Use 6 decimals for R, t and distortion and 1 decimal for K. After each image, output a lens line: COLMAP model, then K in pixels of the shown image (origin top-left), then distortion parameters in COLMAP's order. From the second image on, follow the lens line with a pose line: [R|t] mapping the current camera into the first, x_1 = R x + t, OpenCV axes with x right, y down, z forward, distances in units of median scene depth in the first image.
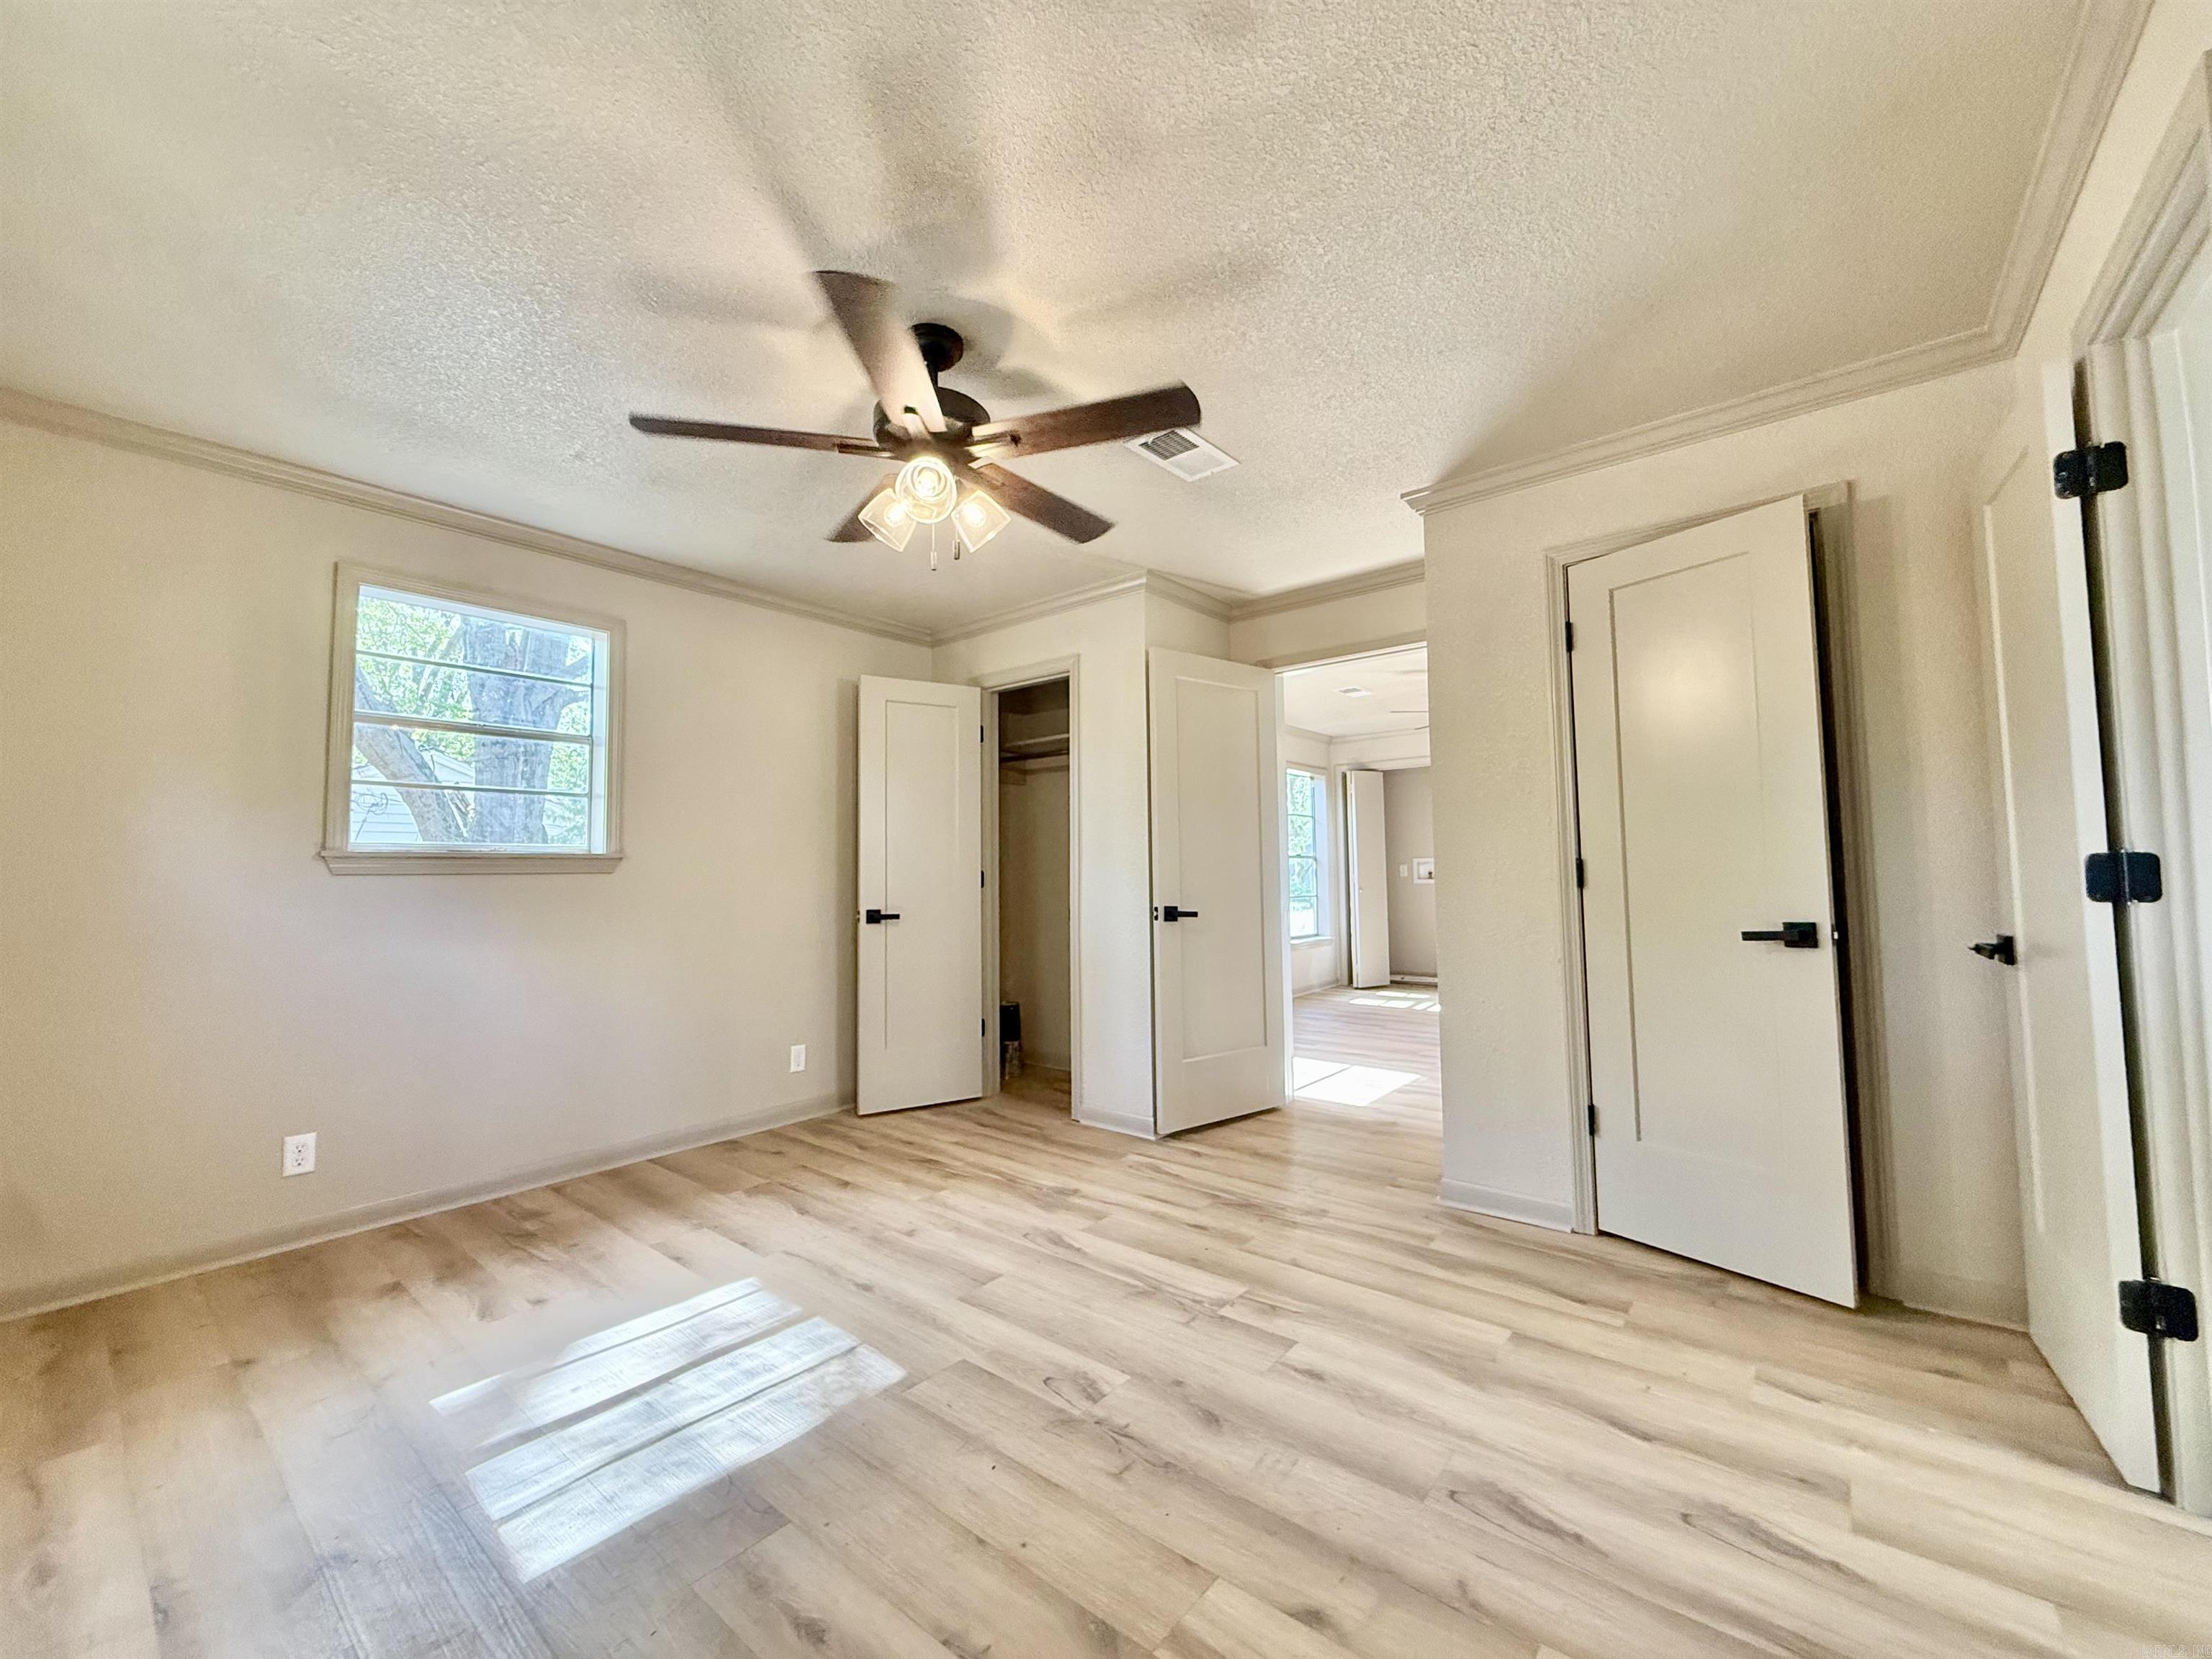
lens RADIAL K [[887.7, 0, 1106.0], [0, 887.7, 829.5], [0, 0, 1]] dist [0.011492, 0.000034]
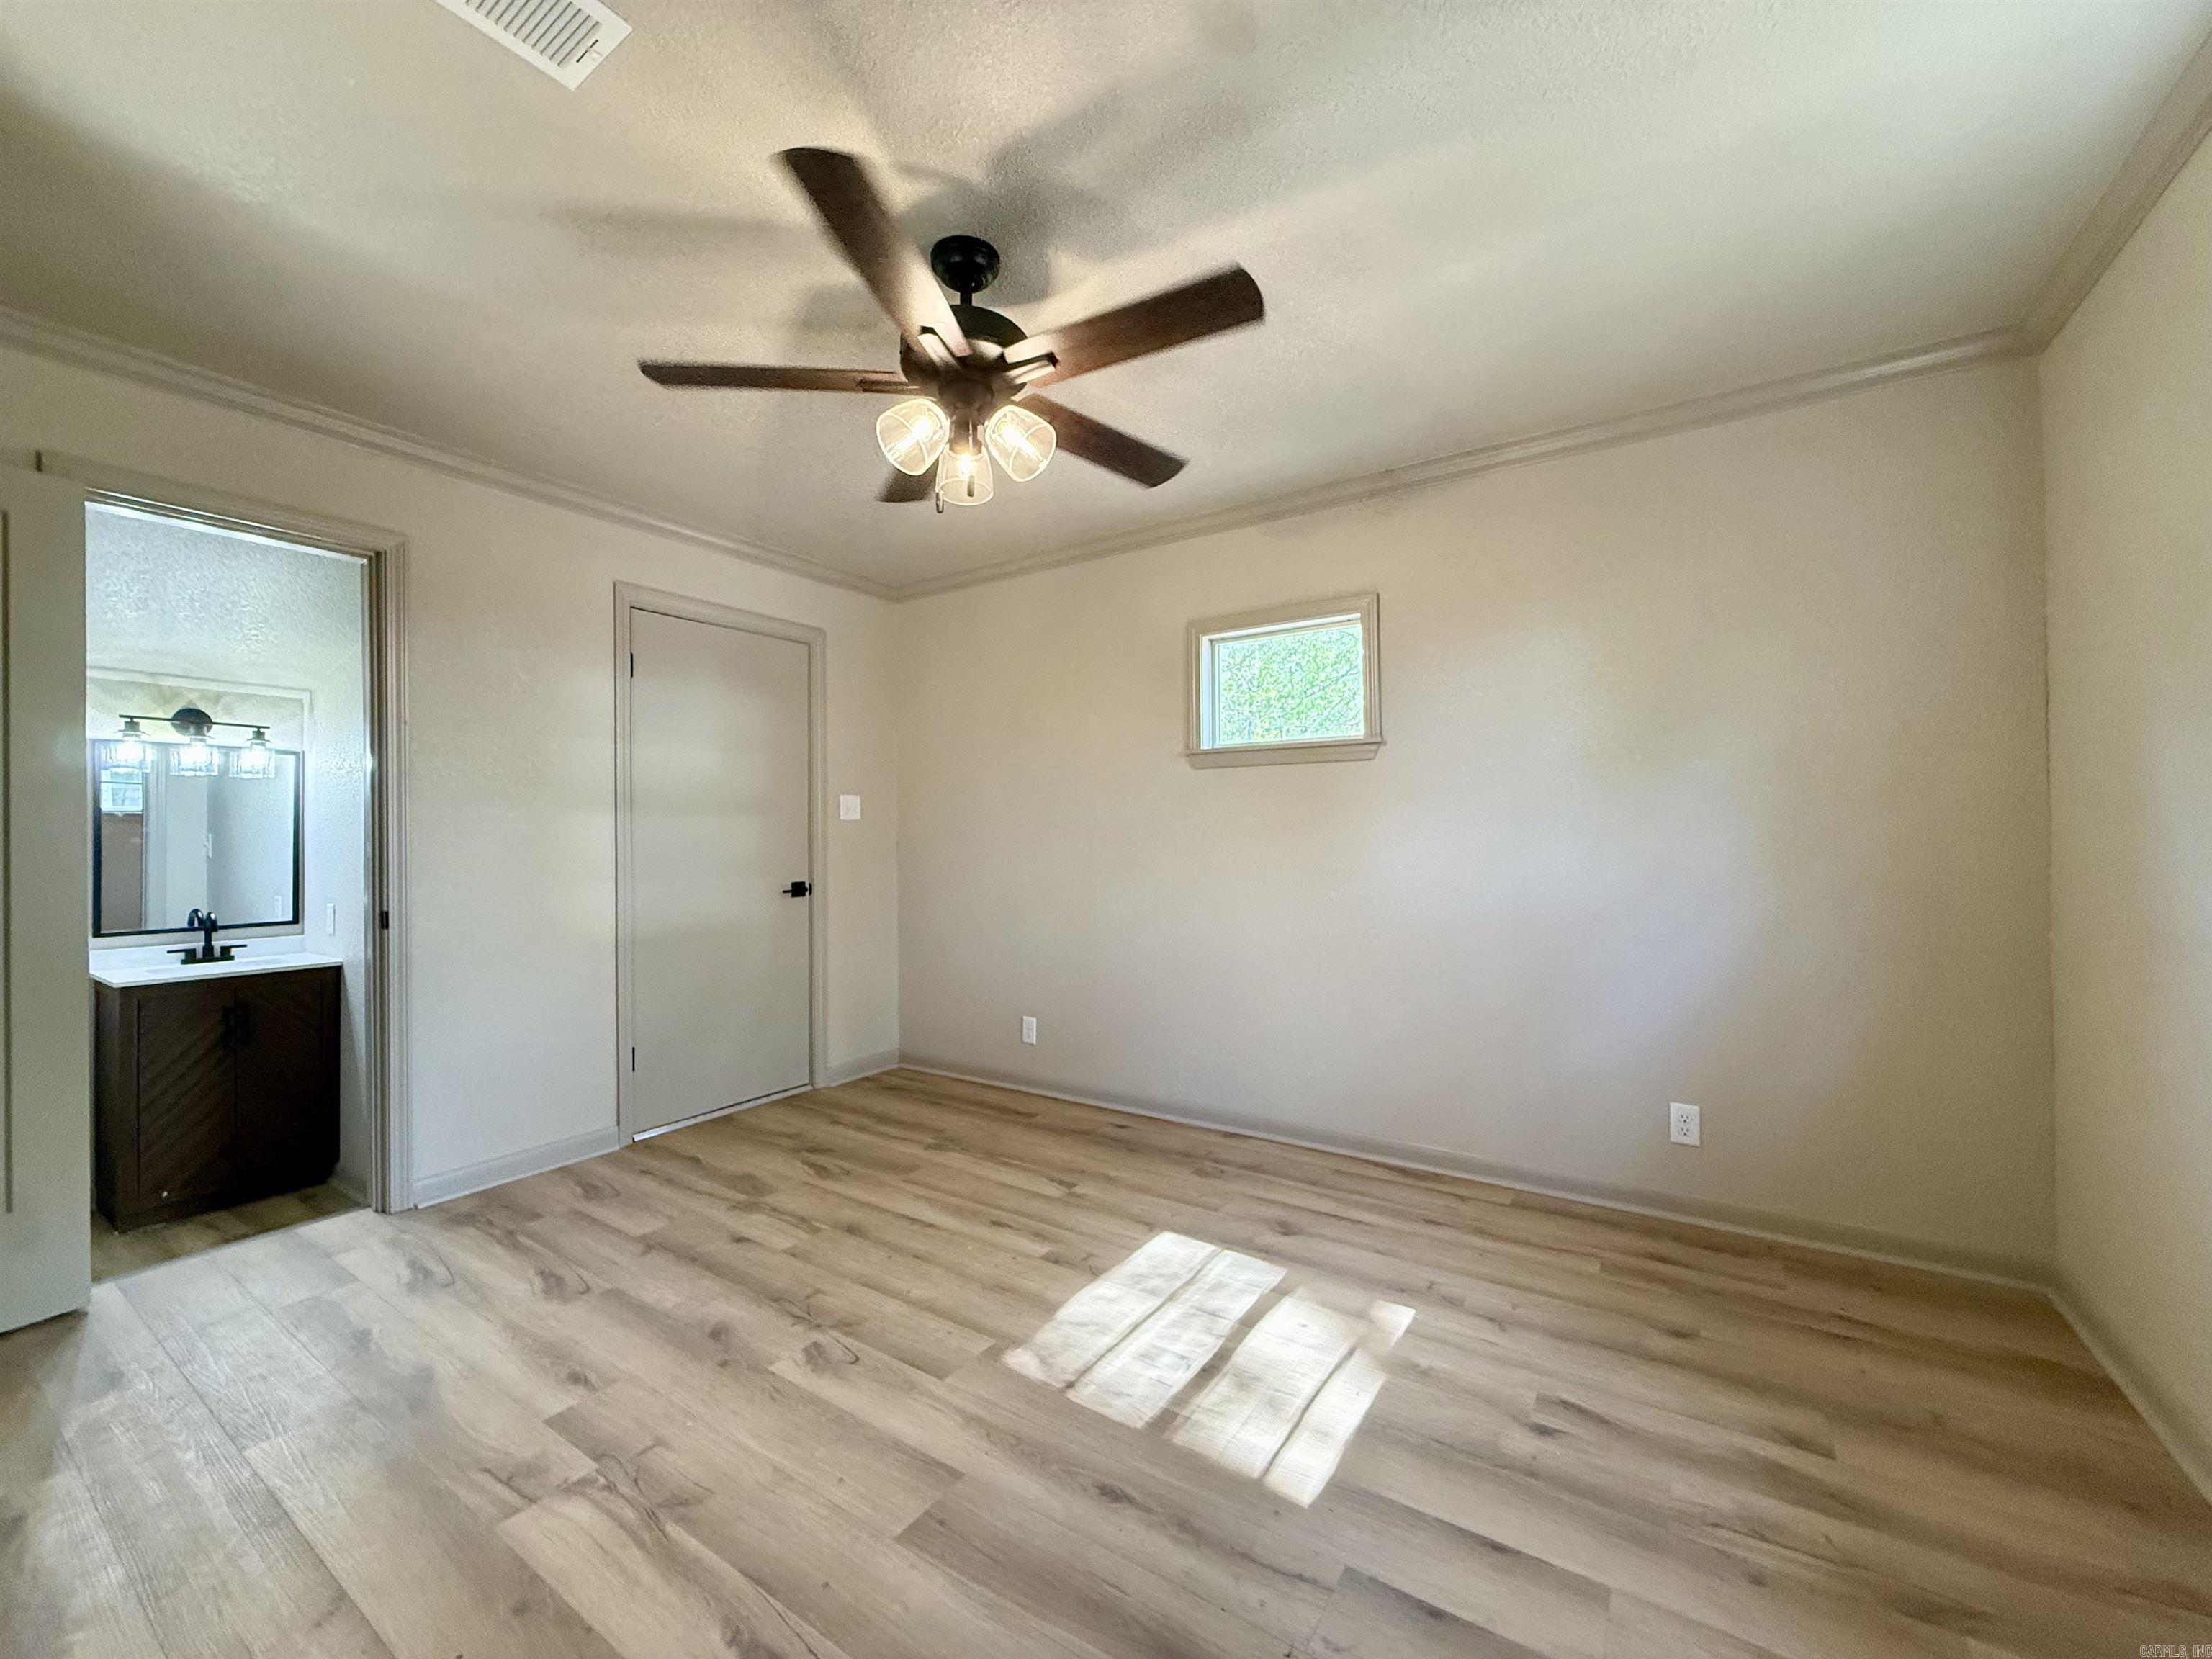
lens RADIAL K [[935.4, 0, 1098.0], [0, 935.4, 826.1], [0, 0, 1]] dist [0.000419, 0.000117]
pose [[-0.996892, 0.021376, -0.075825, -0.274095], [0.026379, 0.997496, -0.065615, 0.094156], [0.074232, -0.067411, -0.994960, 2.129782]]
